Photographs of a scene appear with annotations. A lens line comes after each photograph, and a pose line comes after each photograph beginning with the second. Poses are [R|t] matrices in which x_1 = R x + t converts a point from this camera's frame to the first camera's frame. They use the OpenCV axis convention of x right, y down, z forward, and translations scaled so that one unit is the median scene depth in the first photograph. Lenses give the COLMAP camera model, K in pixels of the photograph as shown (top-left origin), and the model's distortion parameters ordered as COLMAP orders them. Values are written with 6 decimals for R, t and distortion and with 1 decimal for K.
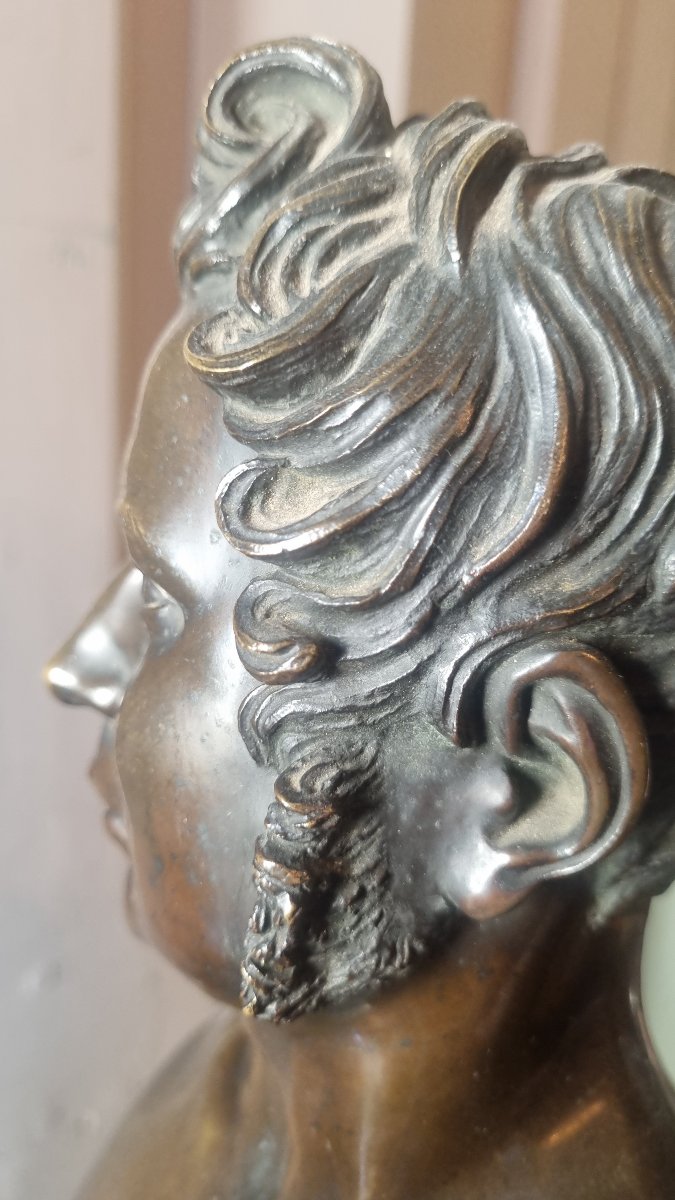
lens RADIAL K [[1010.5, 0, 335.2], [0, 1010.5, 599.3], [0, 0, 1]] dist [-0.010431, 0.005175]
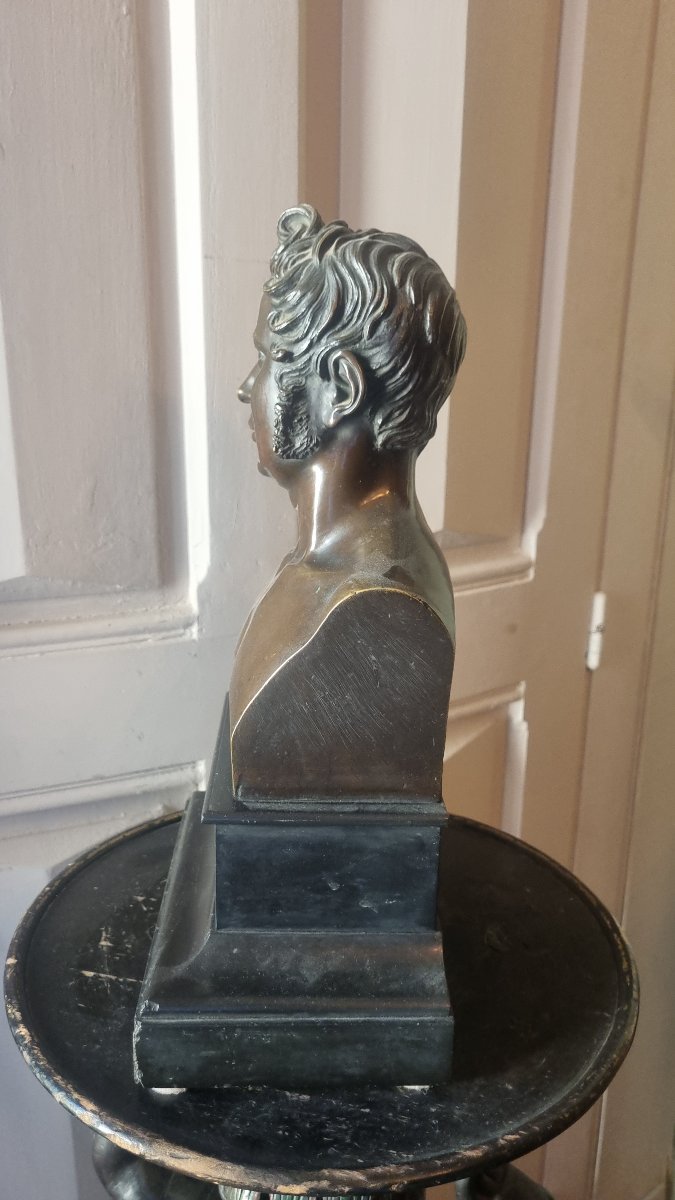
lens RADIAL K [[1010.5, 0, 342.6], [0, 1010.5, 599.6], [0, 0, 1]] dist [-0.010431, 0.005175]
pose [[0.965735, 0.024161, -0.258403, 1.322335], [-0.030998, 0.999268, -0.022416, 1.165167], [0.257672, 0.029658, 0.965777, -3.004338]]
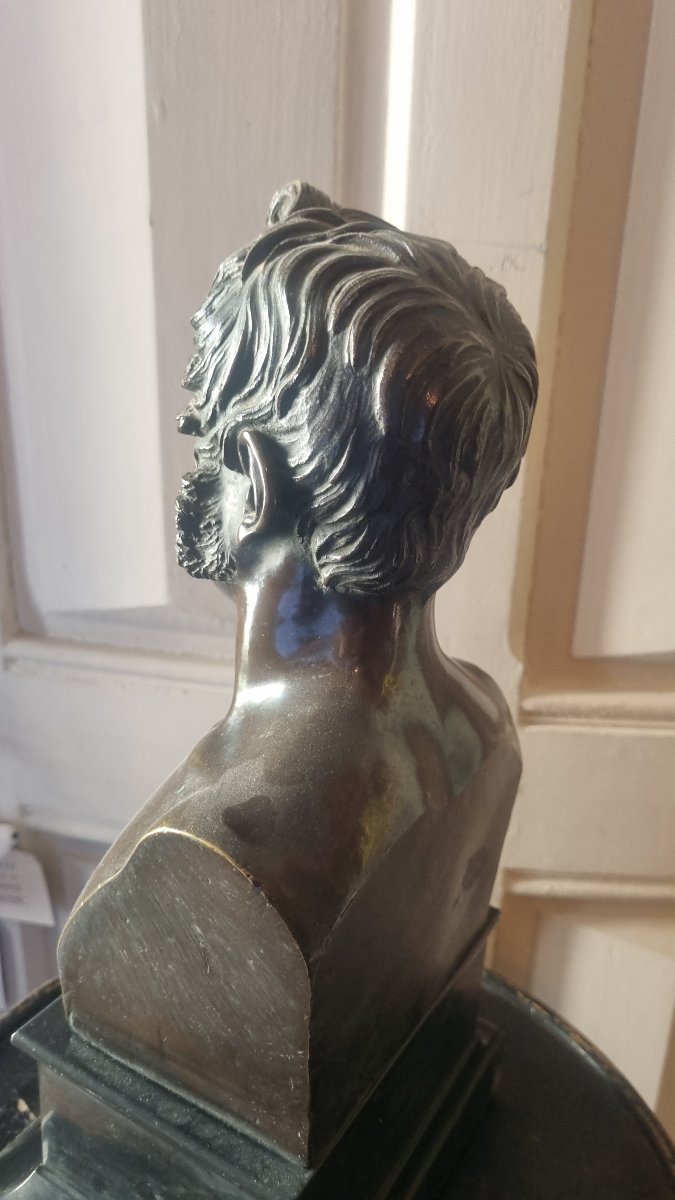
lens RADIAL K [[1010.5, 0, 332.0], [0, 1010.5, 593.4], [0, 0, 1]] dist [-0.010431, 0.005175]
pose [[0.646714, 0.223093, -0.729376, 2.288251], [-0.208448, 0.971560, 0.112344, 0.112755], [0.733696, 0.079382, 0.674825, -0.528794]]
